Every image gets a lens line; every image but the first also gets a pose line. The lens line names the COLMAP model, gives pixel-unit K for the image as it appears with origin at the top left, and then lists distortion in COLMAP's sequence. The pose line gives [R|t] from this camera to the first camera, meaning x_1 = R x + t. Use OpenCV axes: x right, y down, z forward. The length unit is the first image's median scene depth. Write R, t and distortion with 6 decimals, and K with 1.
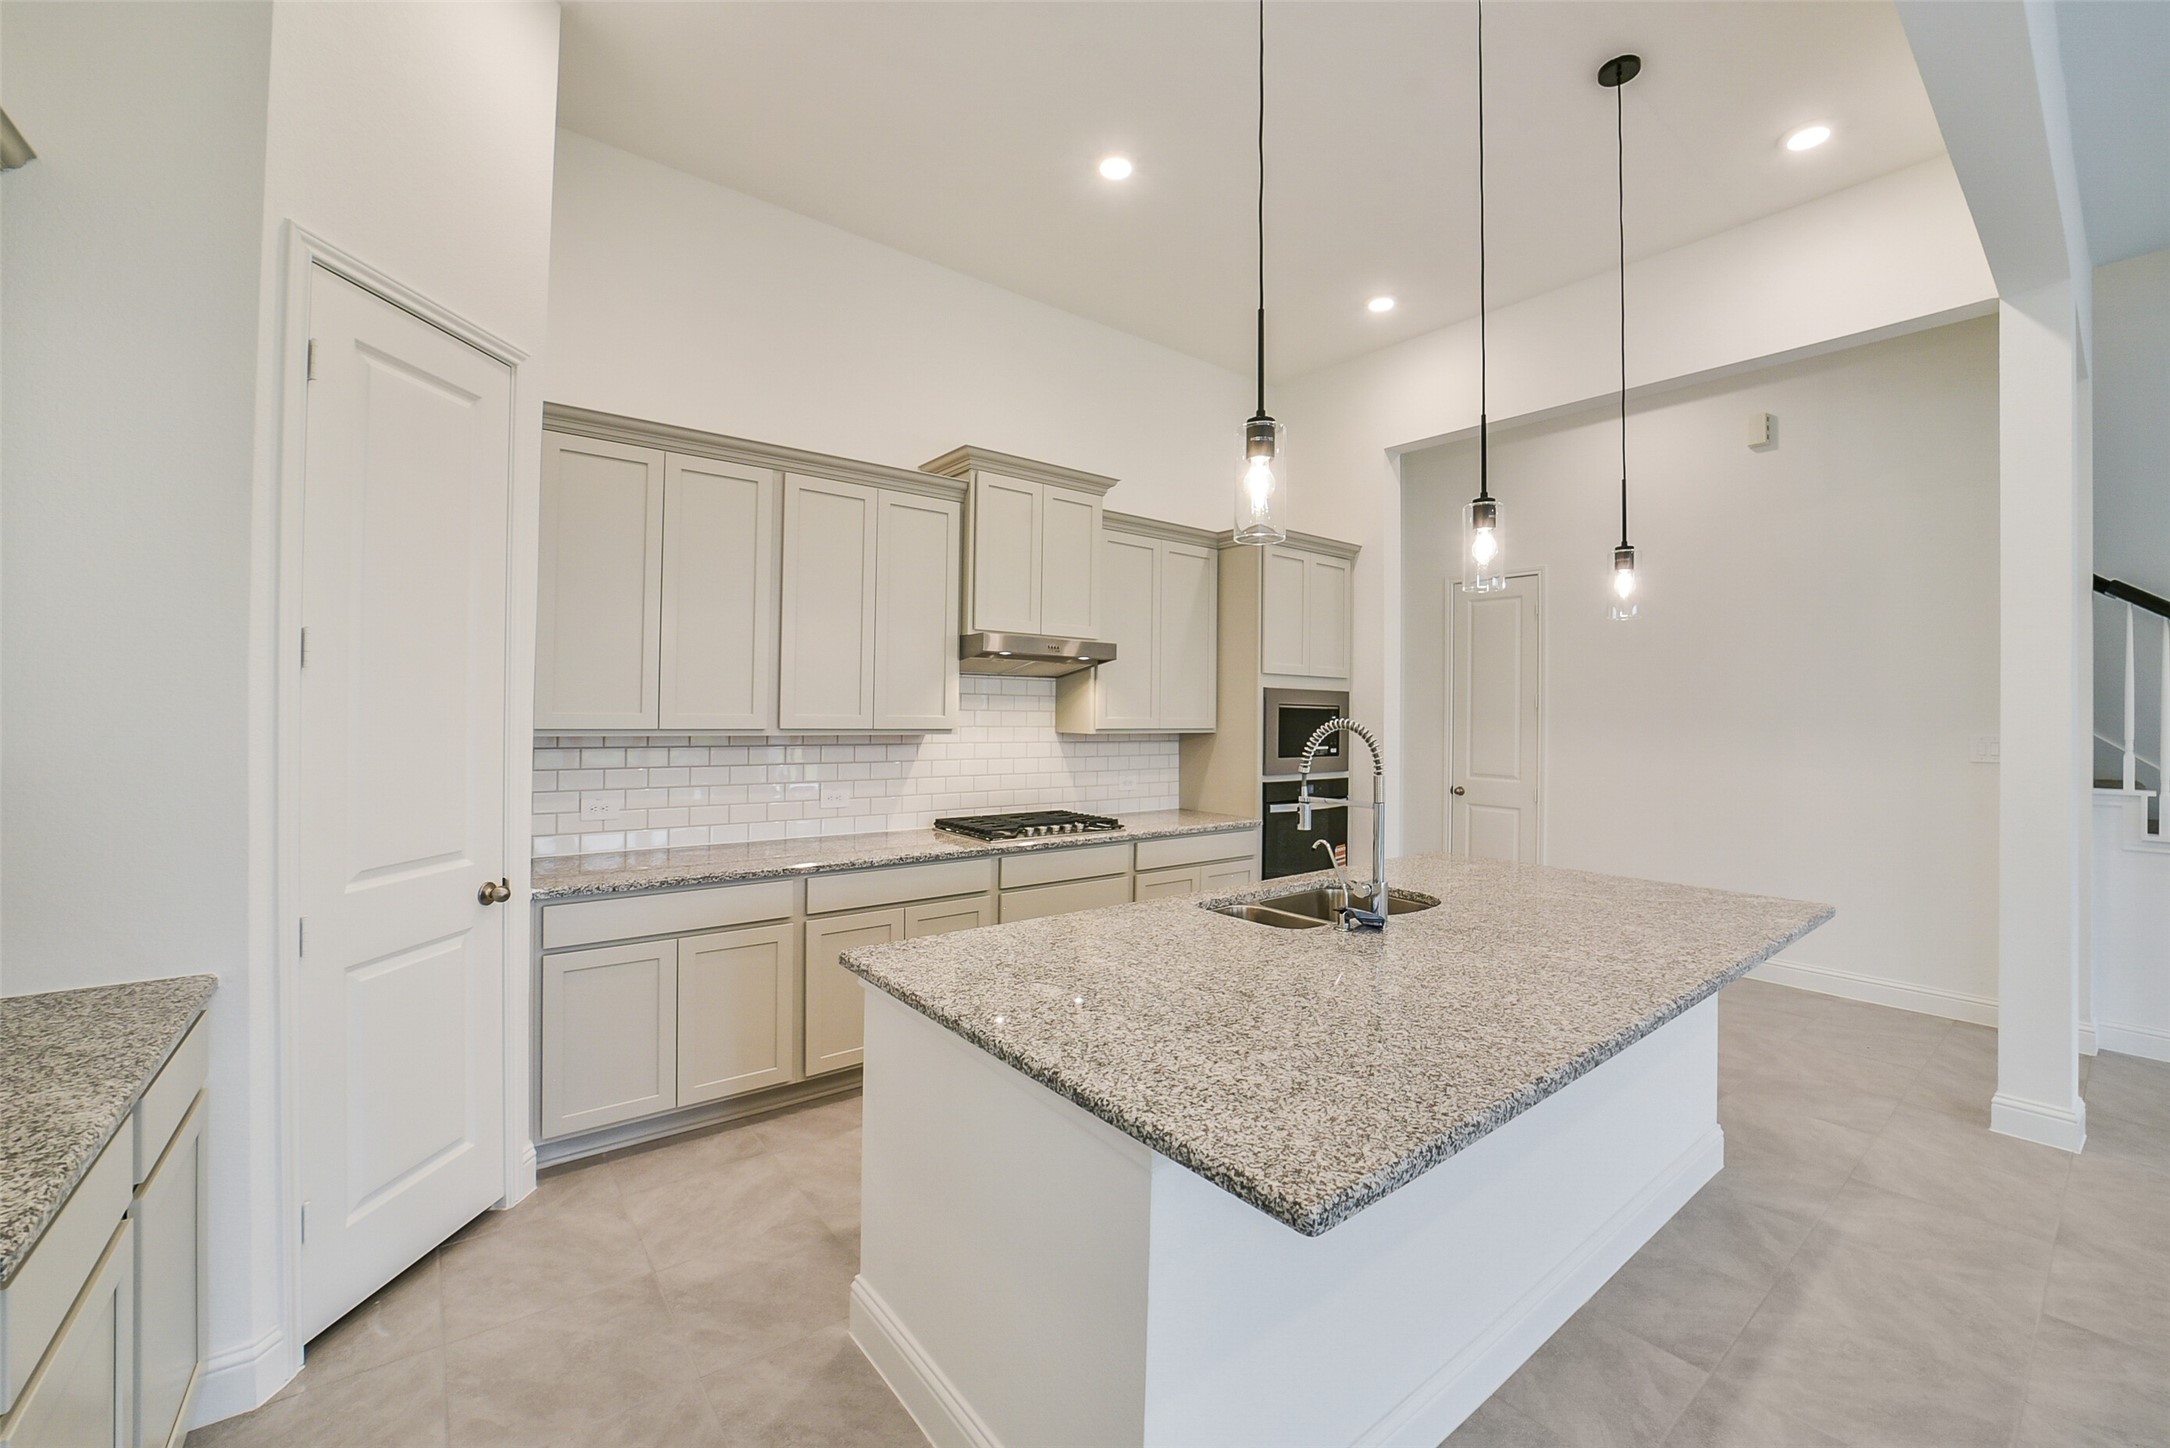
lens RADIAL K [[858.4, 0, 1080.8], [0, 858.4, 715.3], [0, 0, 1]] dist [-0.032425, 0.005659]
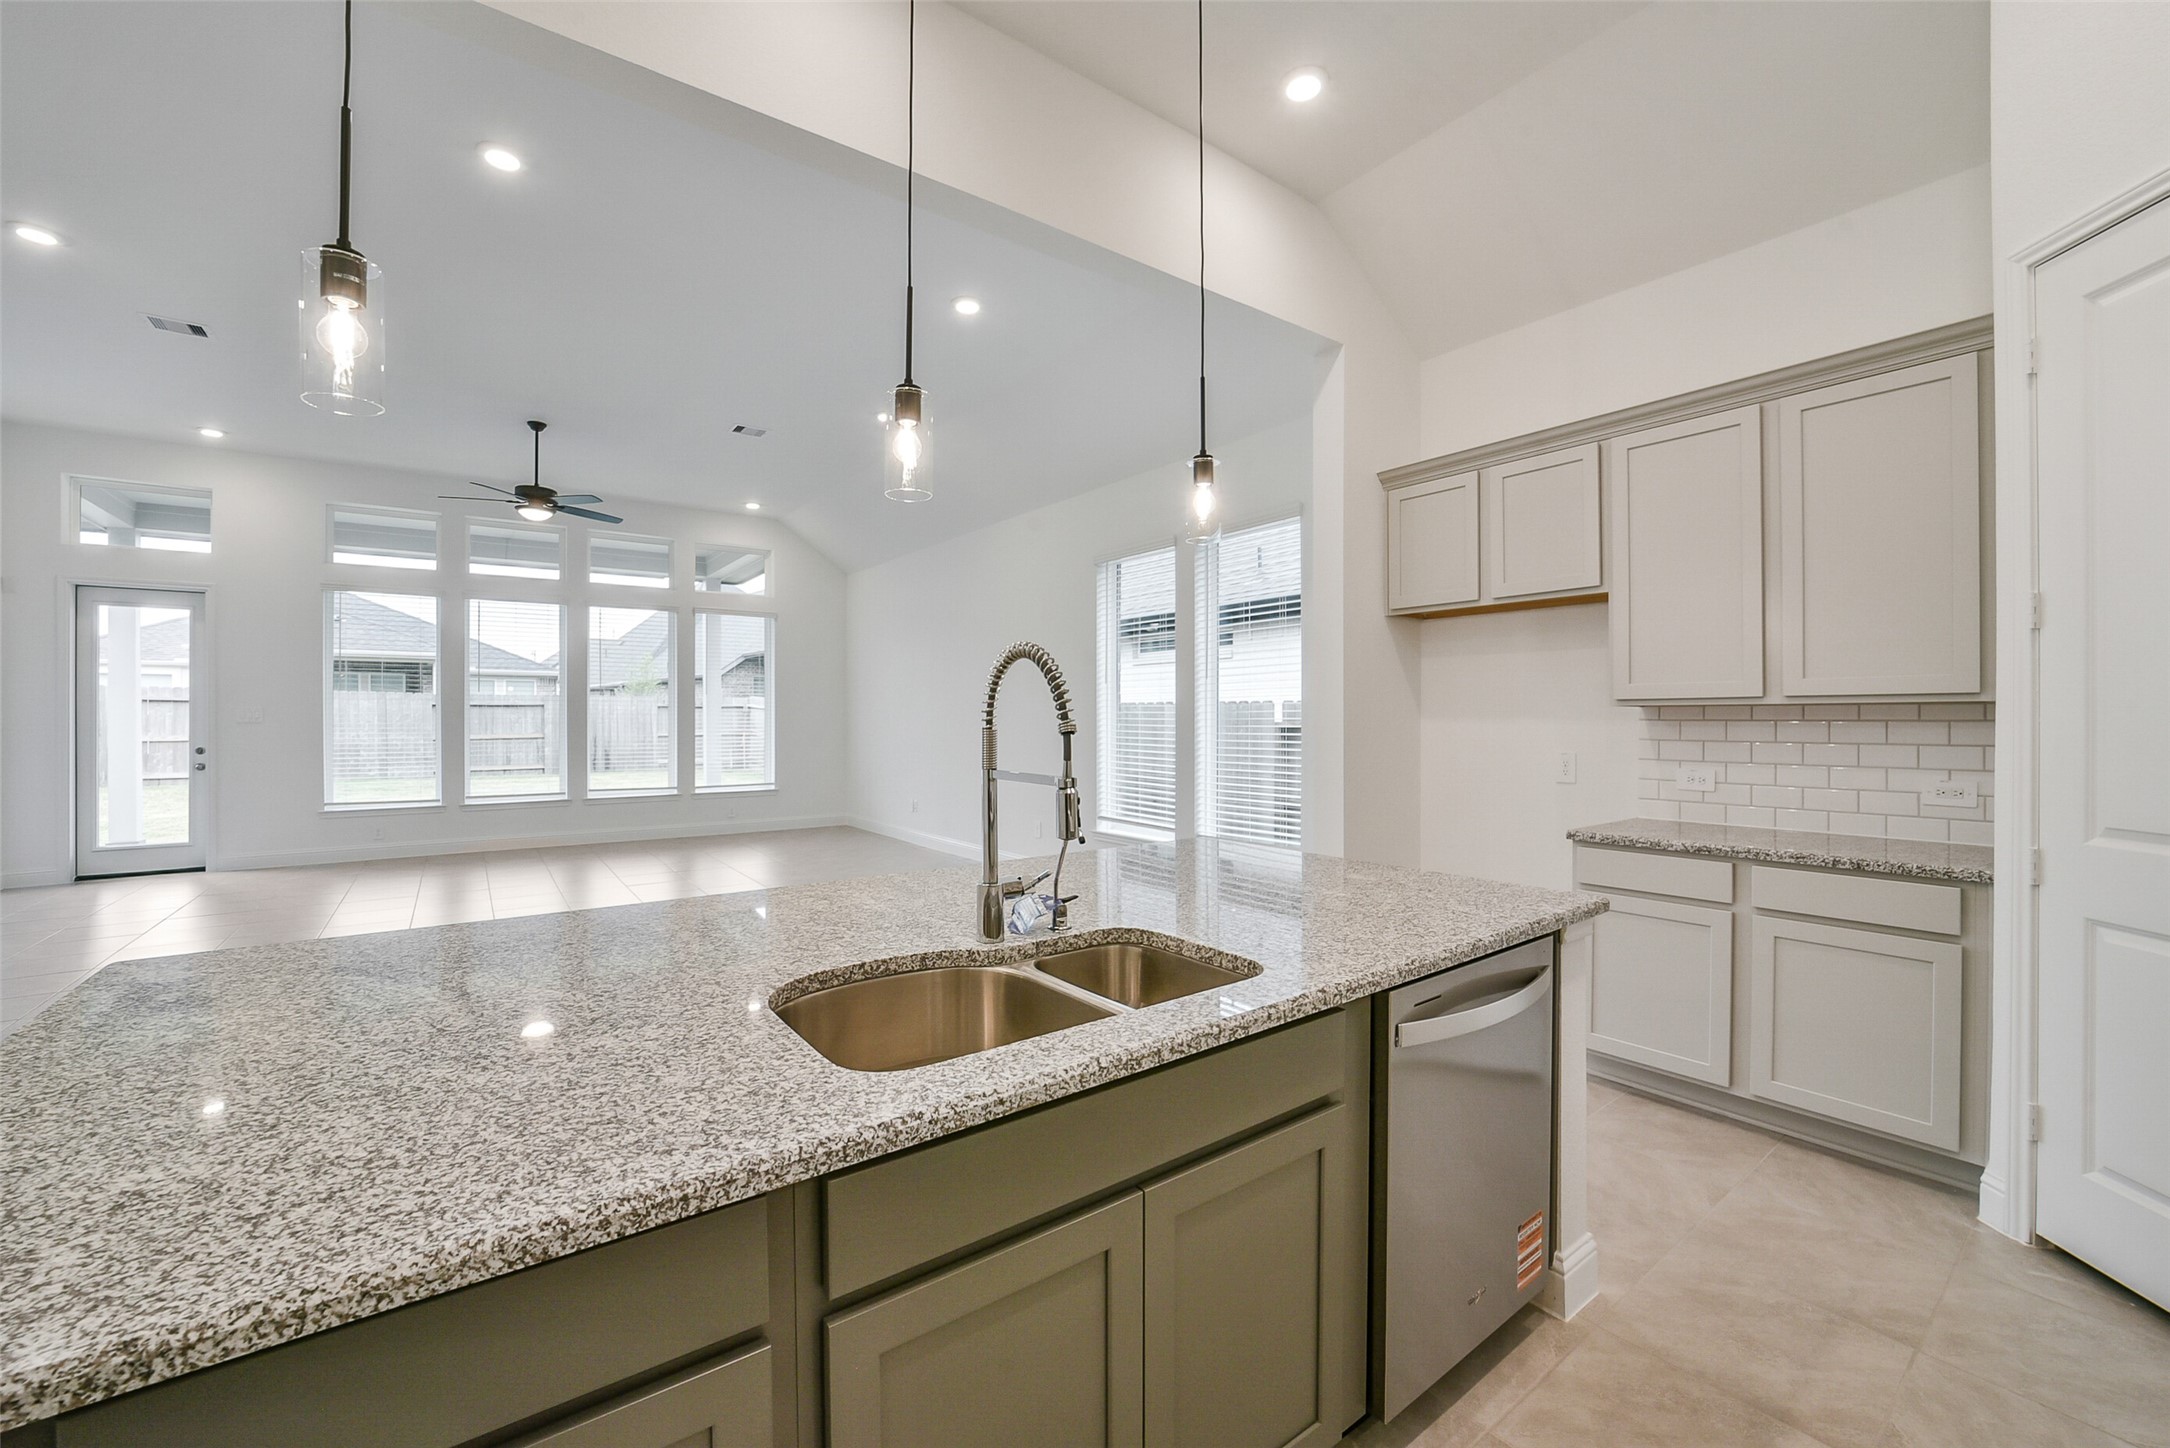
lens RADIAL K [[858.4, 0, 1096.3], [0, 858.4, 720.3], [0, 0, 1]] dist [-0.032425, 0.005659]
pose [[-0.999872, -0.010598, 0.012007, 0.160005], [-0.010543, 0.999934, 0.004635, 0.037107], [-0.012055, 0.004508, -0.999917, 1.042065]]
